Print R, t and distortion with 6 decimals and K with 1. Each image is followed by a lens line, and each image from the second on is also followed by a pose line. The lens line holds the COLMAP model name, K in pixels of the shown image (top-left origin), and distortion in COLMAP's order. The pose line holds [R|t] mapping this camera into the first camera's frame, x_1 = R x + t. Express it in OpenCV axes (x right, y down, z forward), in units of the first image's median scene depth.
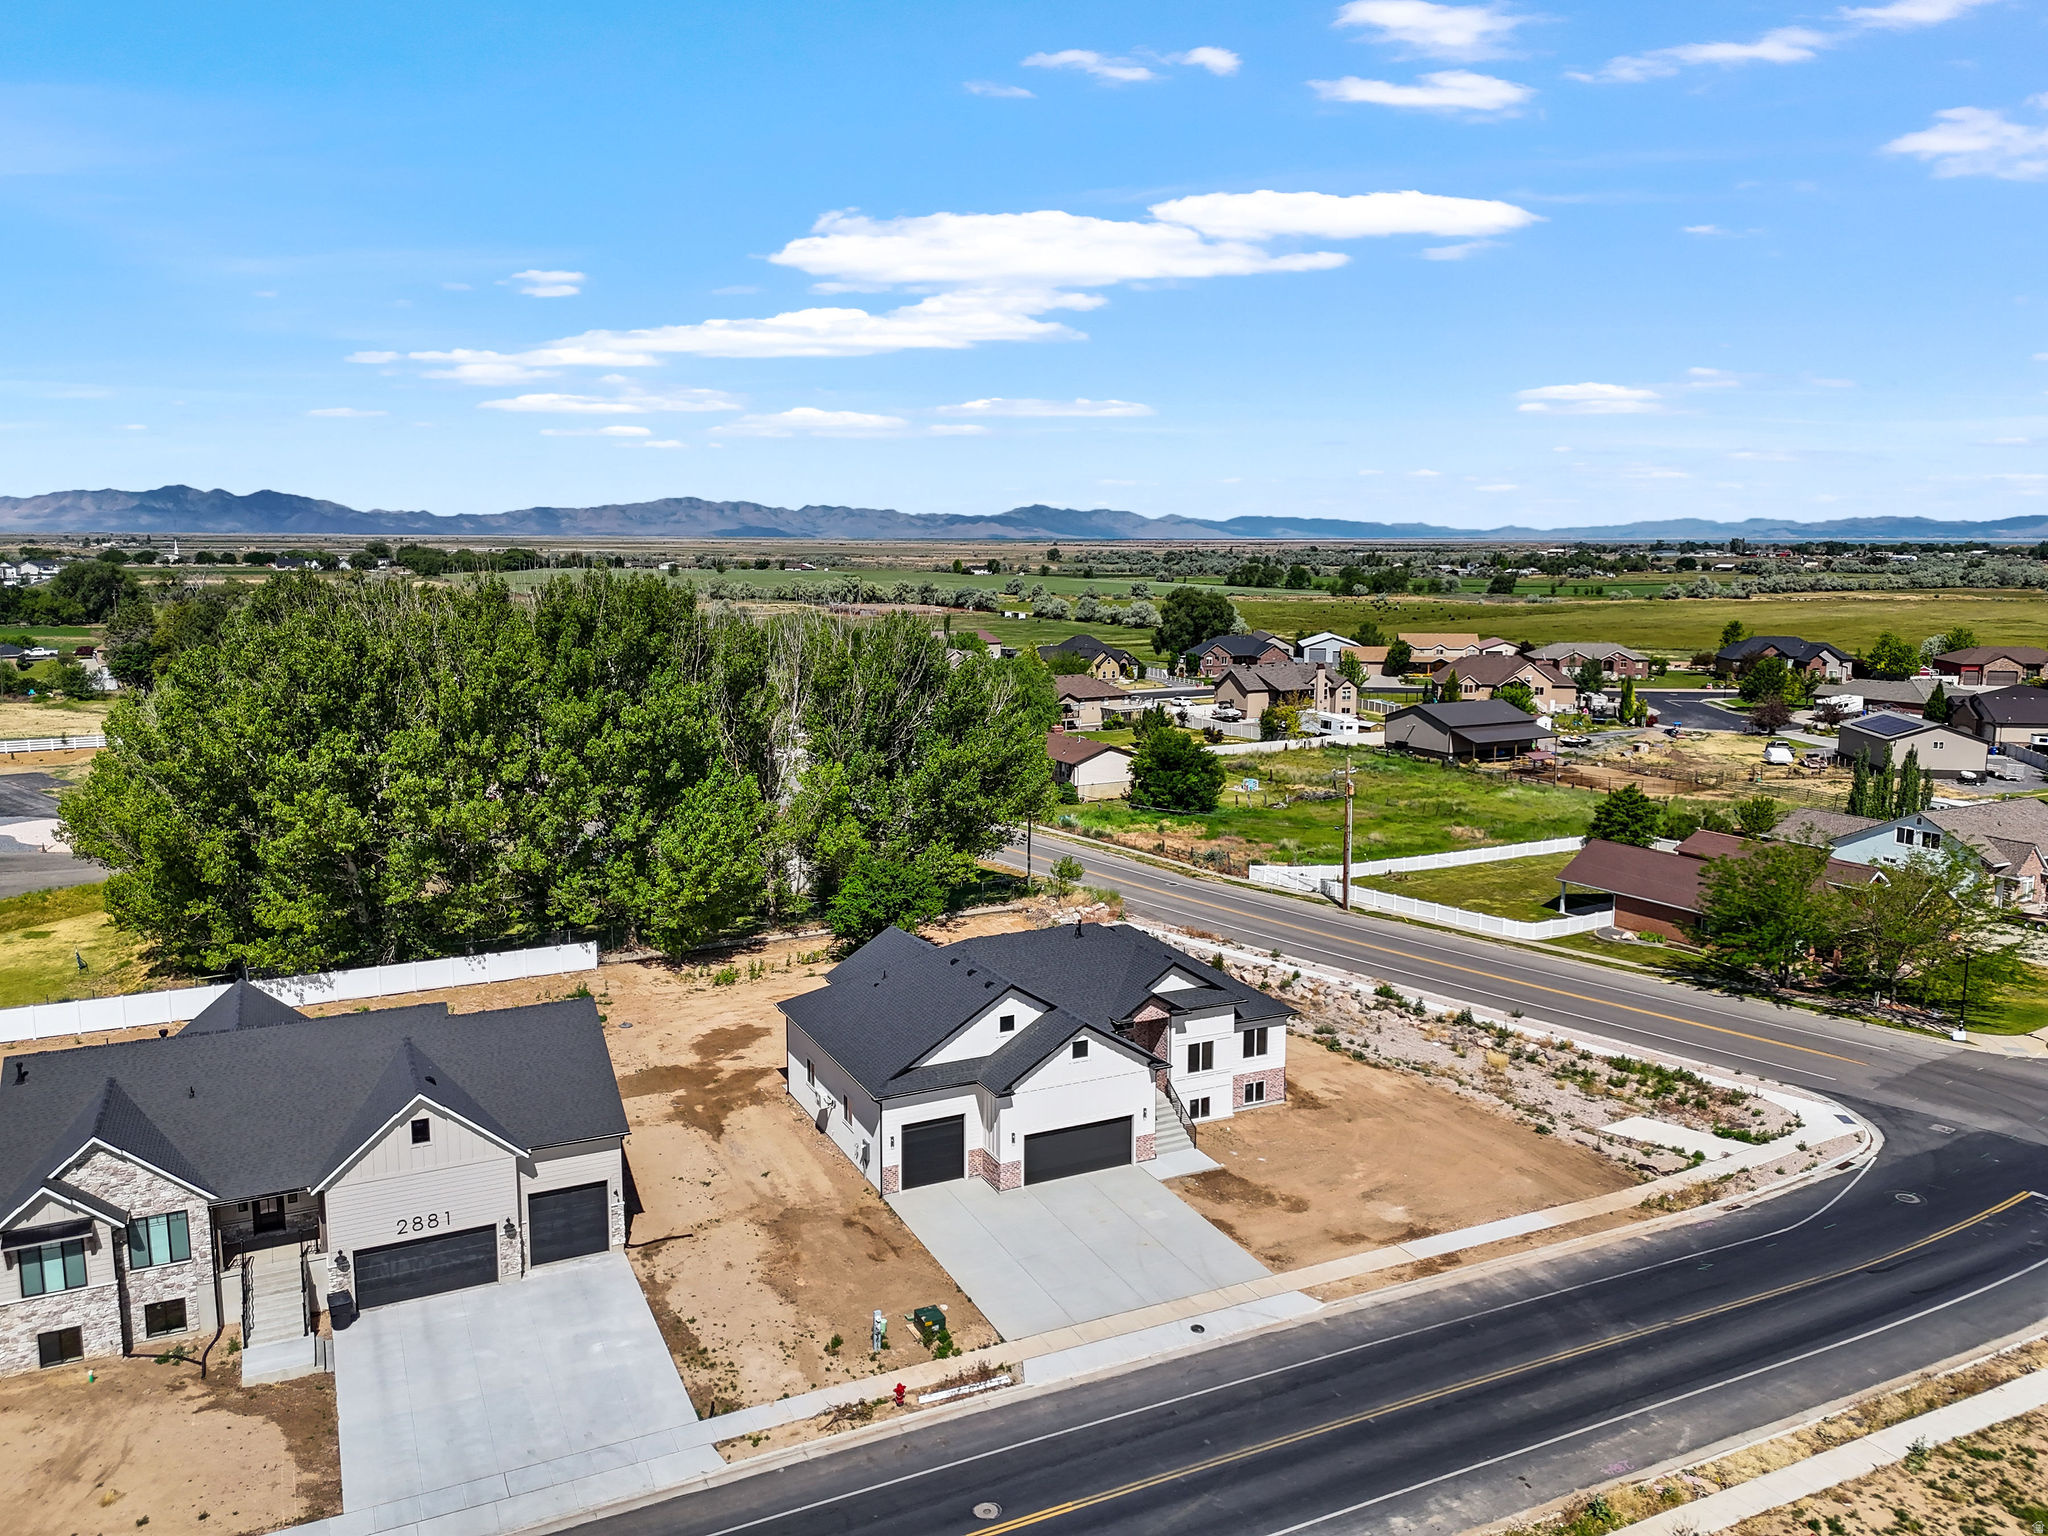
lens RADIAL K [[1497.0, 0, 1024.0], [0, 1497.0, 768.0], [0, 0, 1]] dist [0.105745, -0.132434]
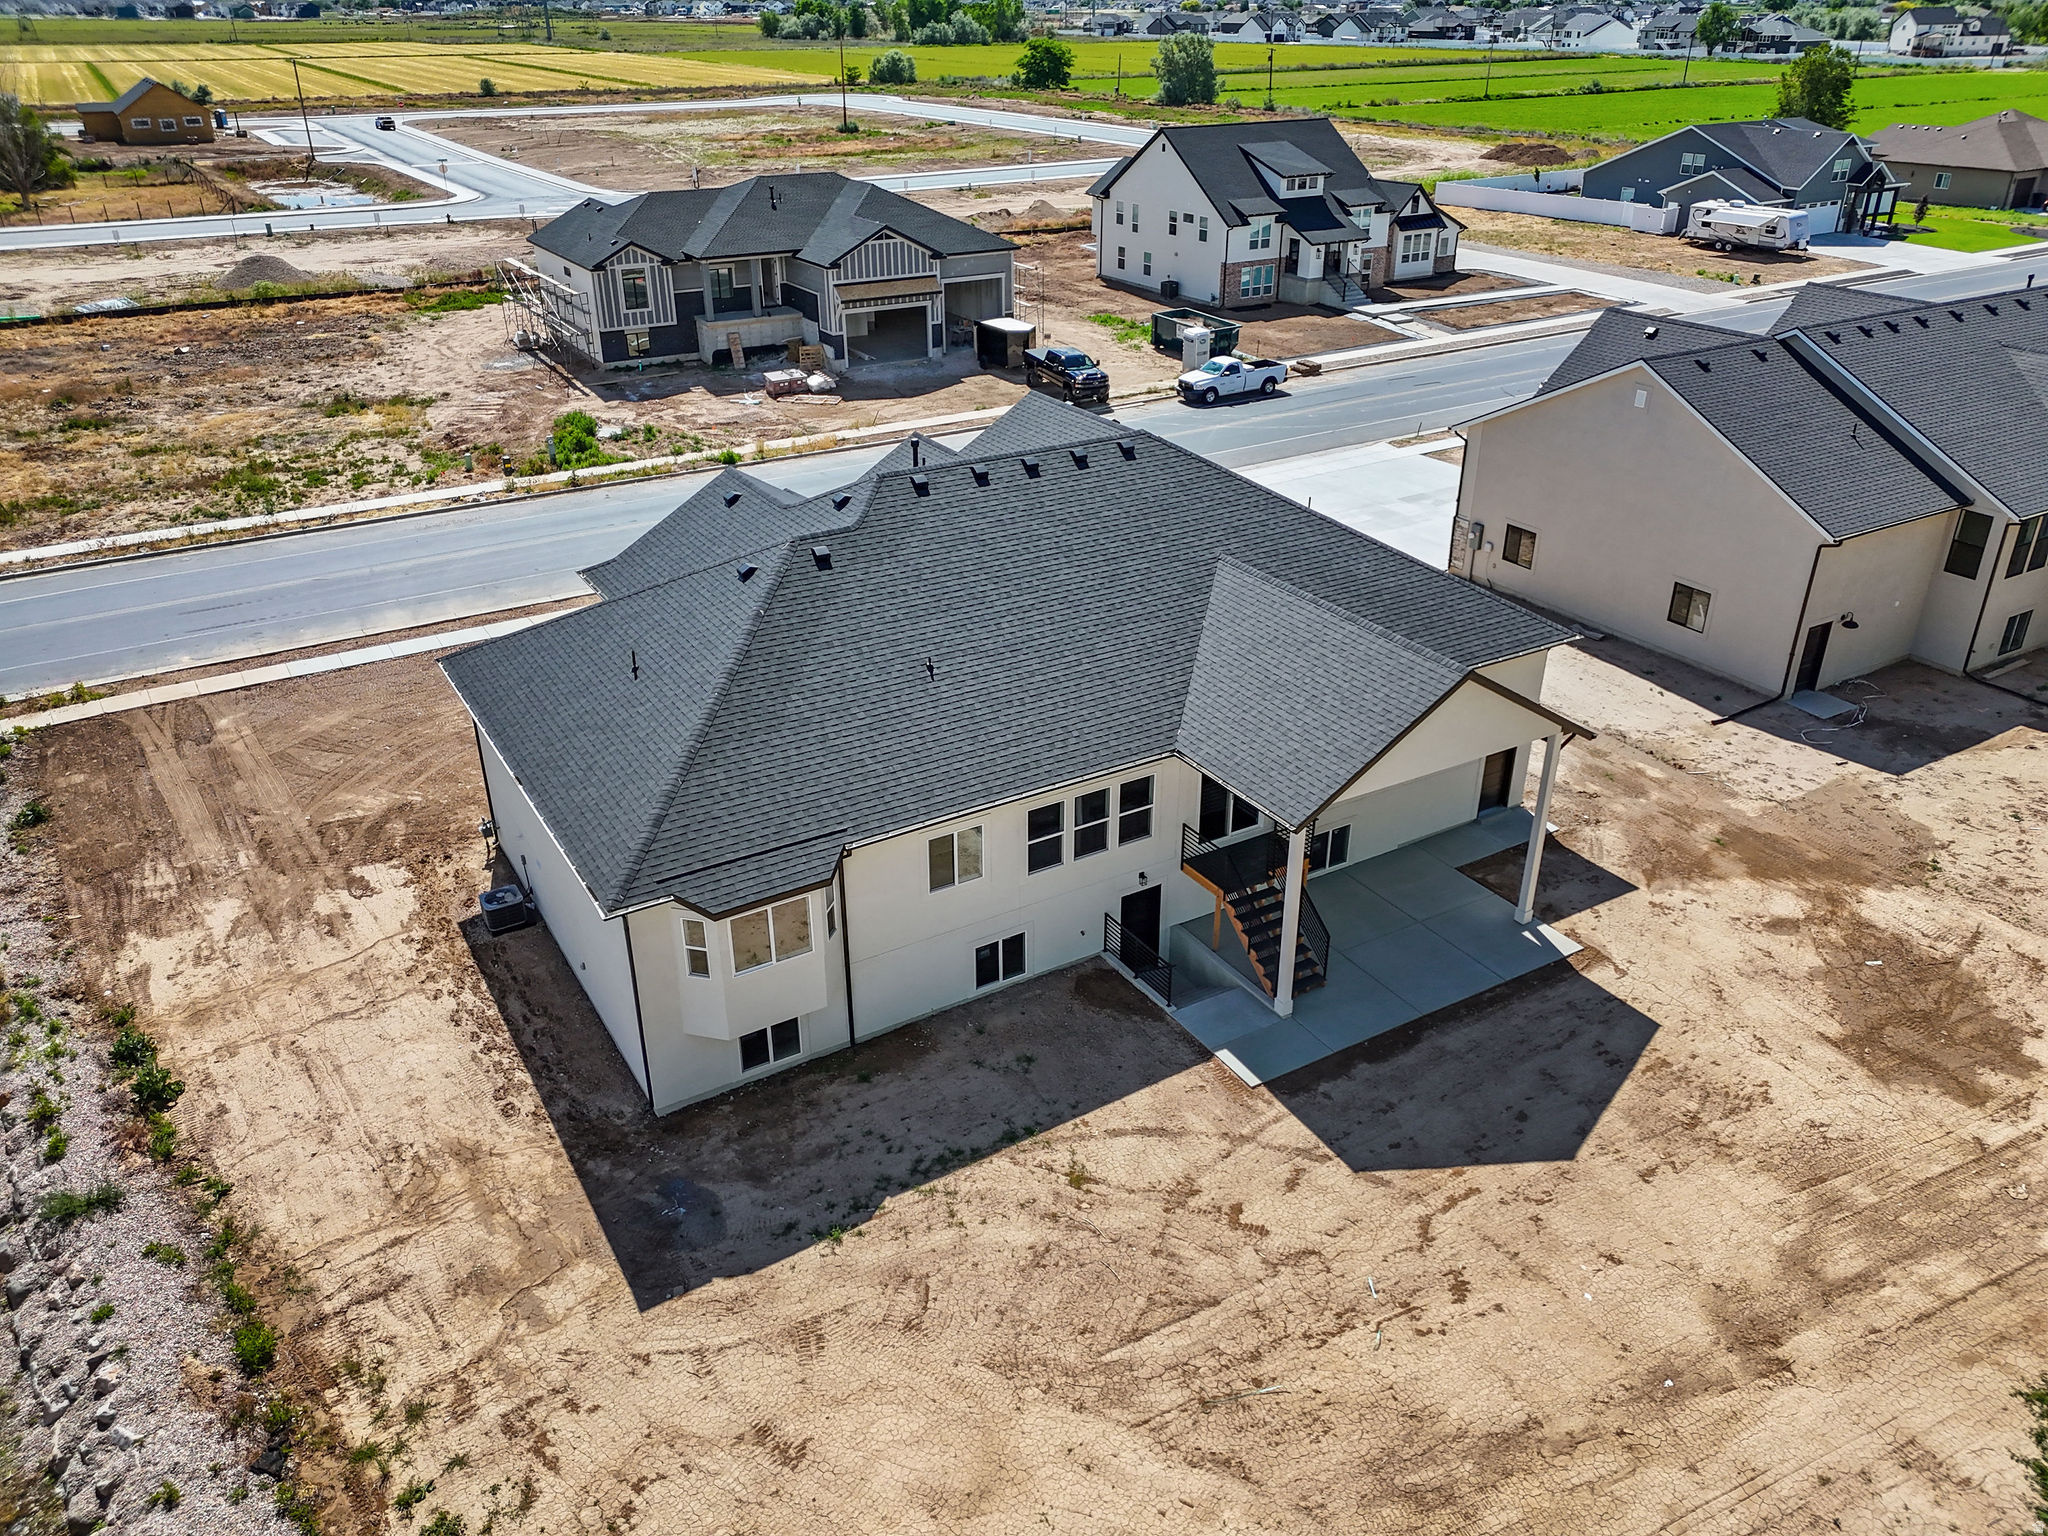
lens RADIAL K [[1497.0, 0, 1024.0], [0, 1497.0, 768.0], [0, 0, 1]] dist [0.105745, -0.132434]
pose [[-0.996479, 0.038931, -0.074251, 0.047140], [-0.011904, 0.810975, 0.584959, -0.092553], [0.082989, 0.583784, -0.807657, 1.591182]]
